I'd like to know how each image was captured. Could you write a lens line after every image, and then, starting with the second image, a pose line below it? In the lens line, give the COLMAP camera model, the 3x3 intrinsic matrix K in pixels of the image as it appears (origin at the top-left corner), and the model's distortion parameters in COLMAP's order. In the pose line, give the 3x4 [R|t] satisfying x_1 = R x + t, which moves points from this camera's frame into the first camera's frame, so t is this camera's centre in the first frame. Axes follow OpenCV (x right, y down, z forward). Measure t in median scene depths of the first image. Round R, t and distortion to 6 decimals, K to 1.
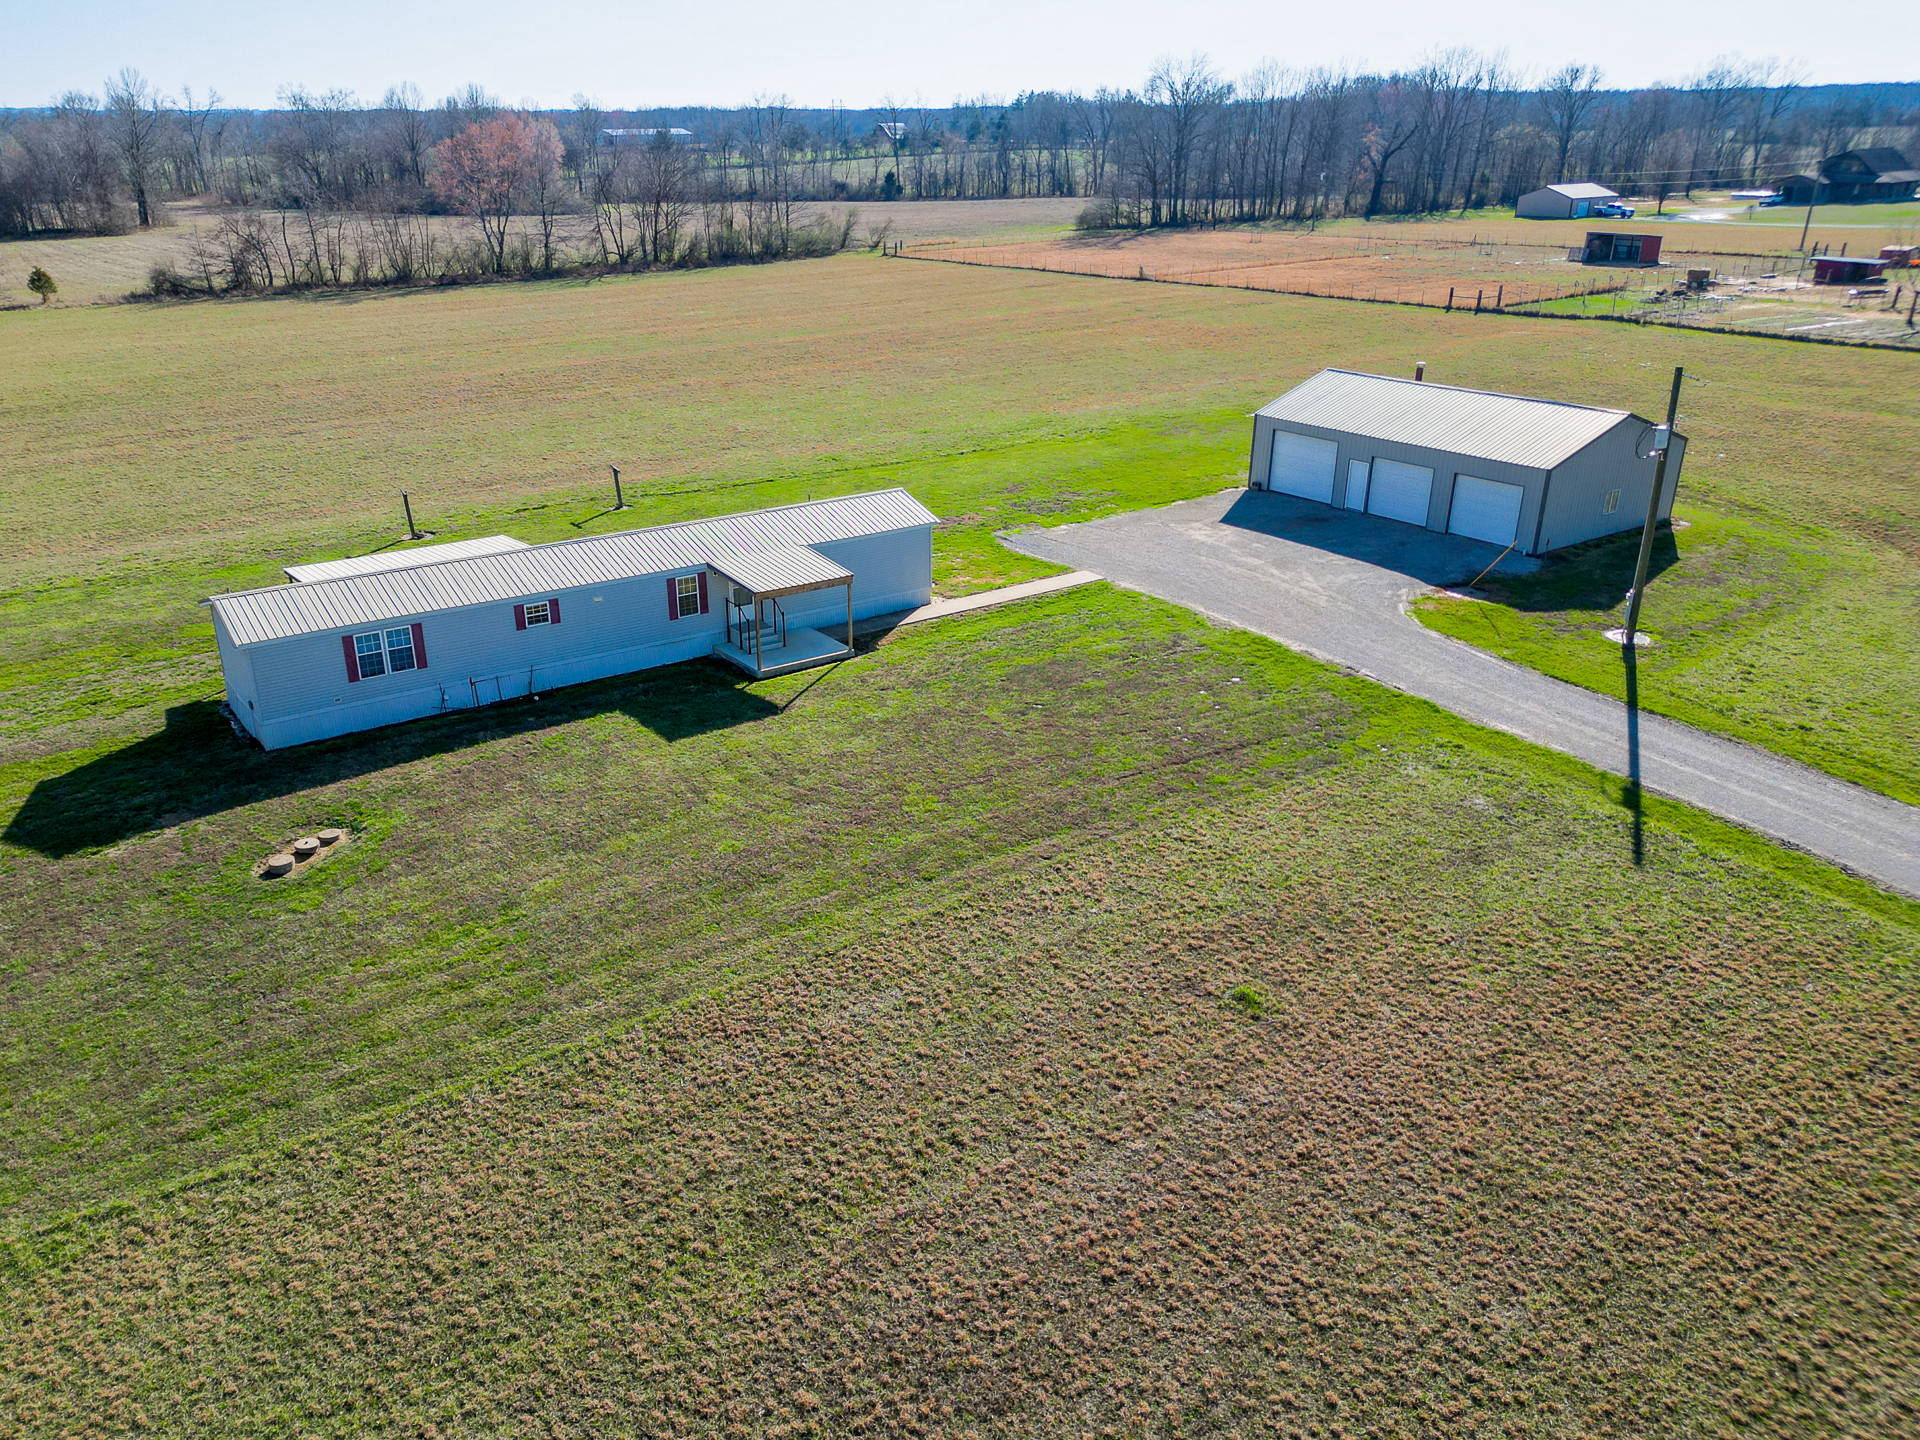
lens RADIAL K [[1445.7, 0, 879.0], [0, 1445.7, 787.7], [0, 0, 1]] dist [0.080906, -0.095487]
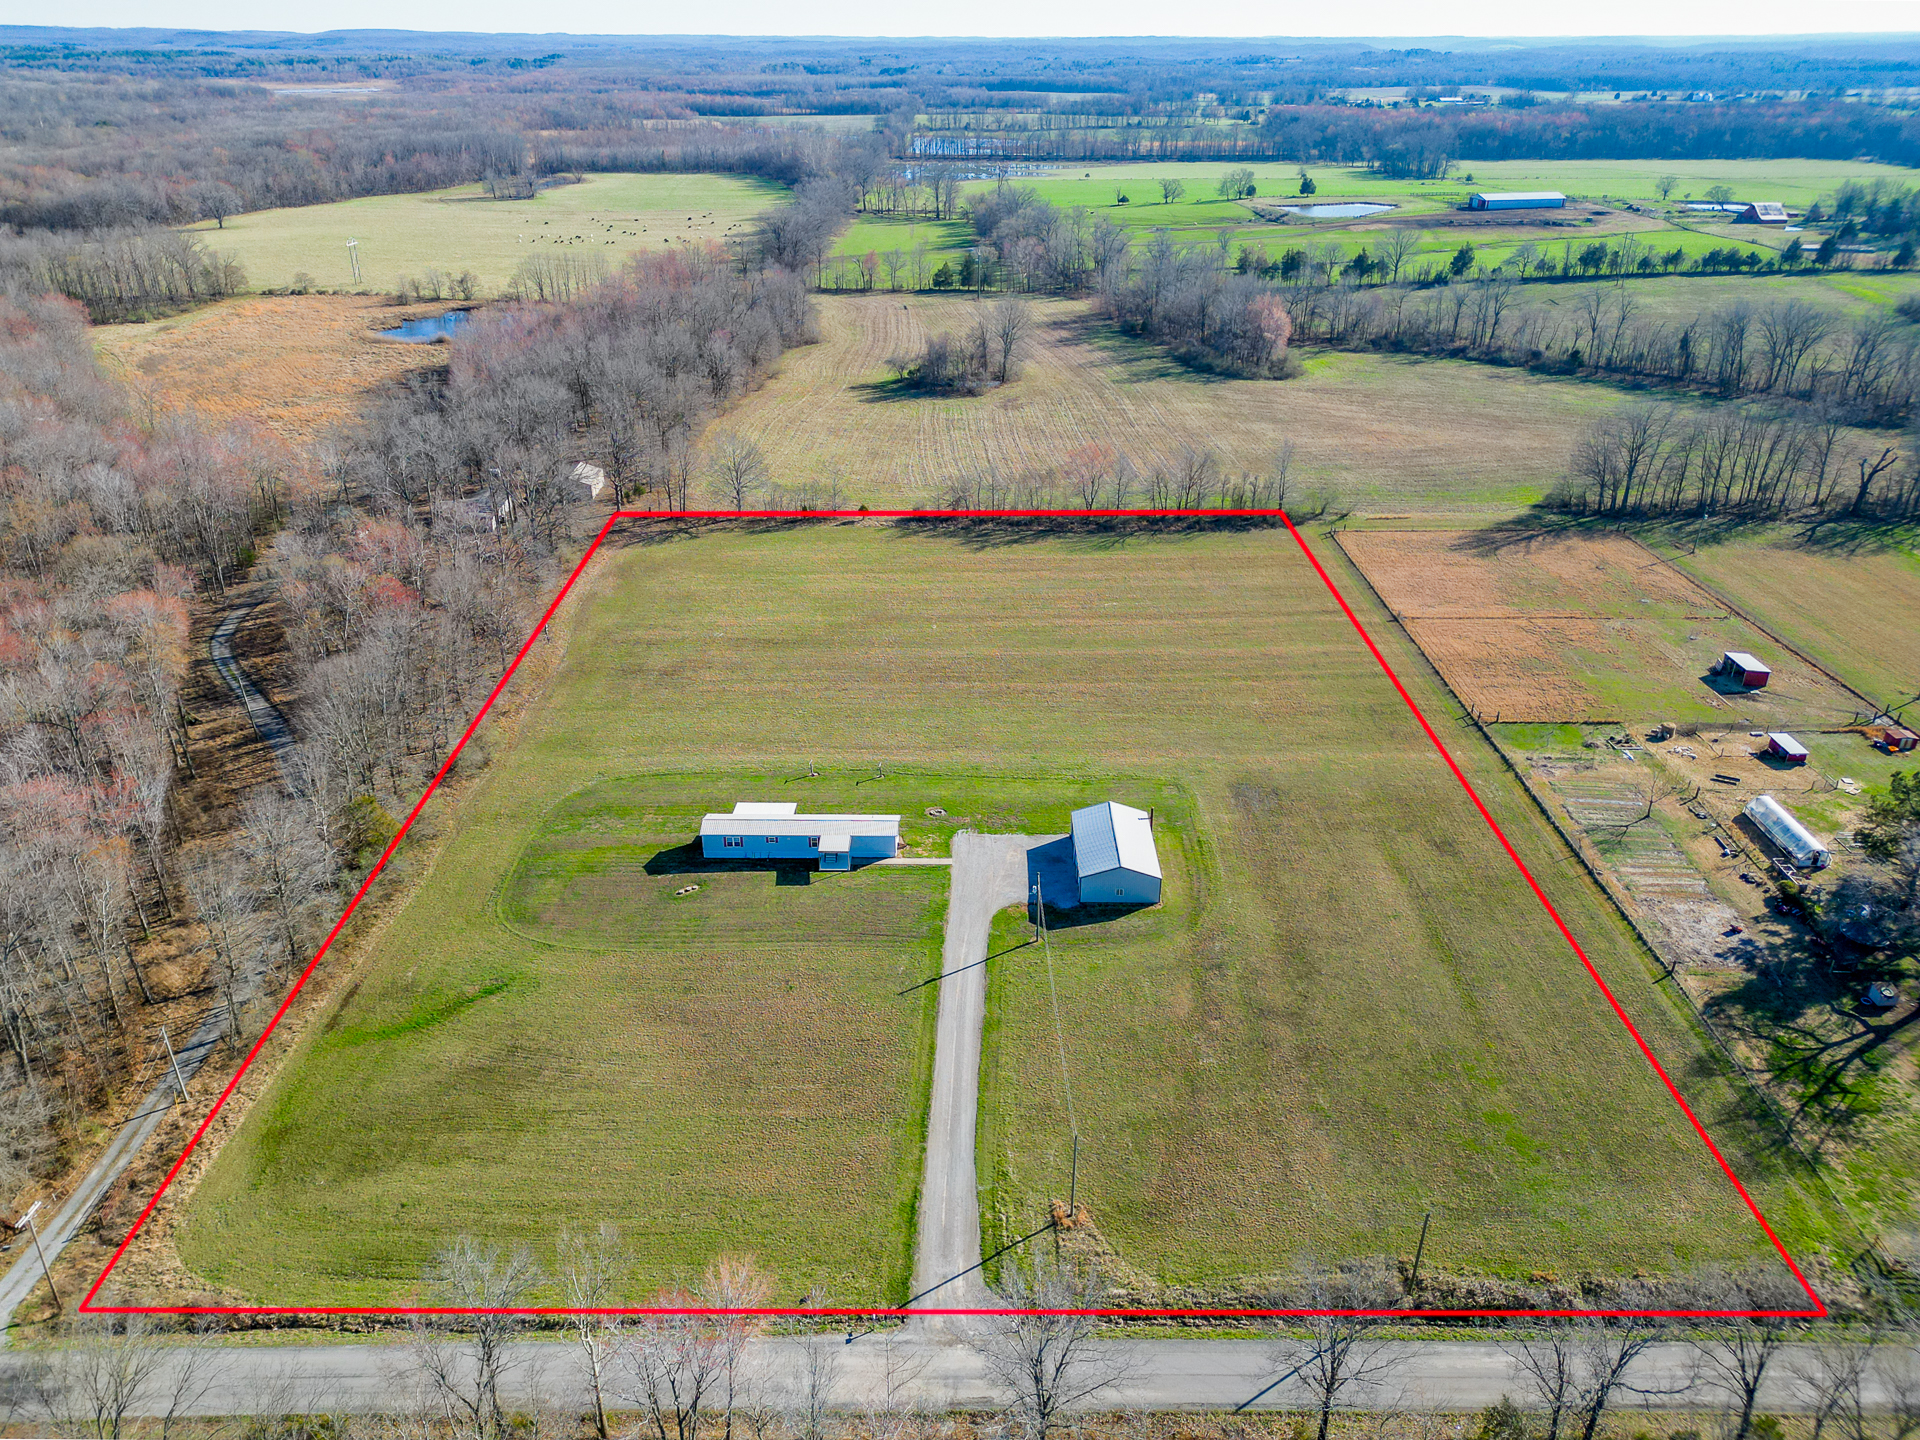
lens RADIAL K [[1370.9, 0, 958.9], [0, 1370.9, 686.2], [0, 0, 1]] dist [0.069432, -0.076455]
pose [[0.823576, 0.247166, -0.510520, 2.124334], [-0.241923, 0.967157, 0.077974, -1.006474], [0.513026, 0.059289, 0.856323, -2.089531]]
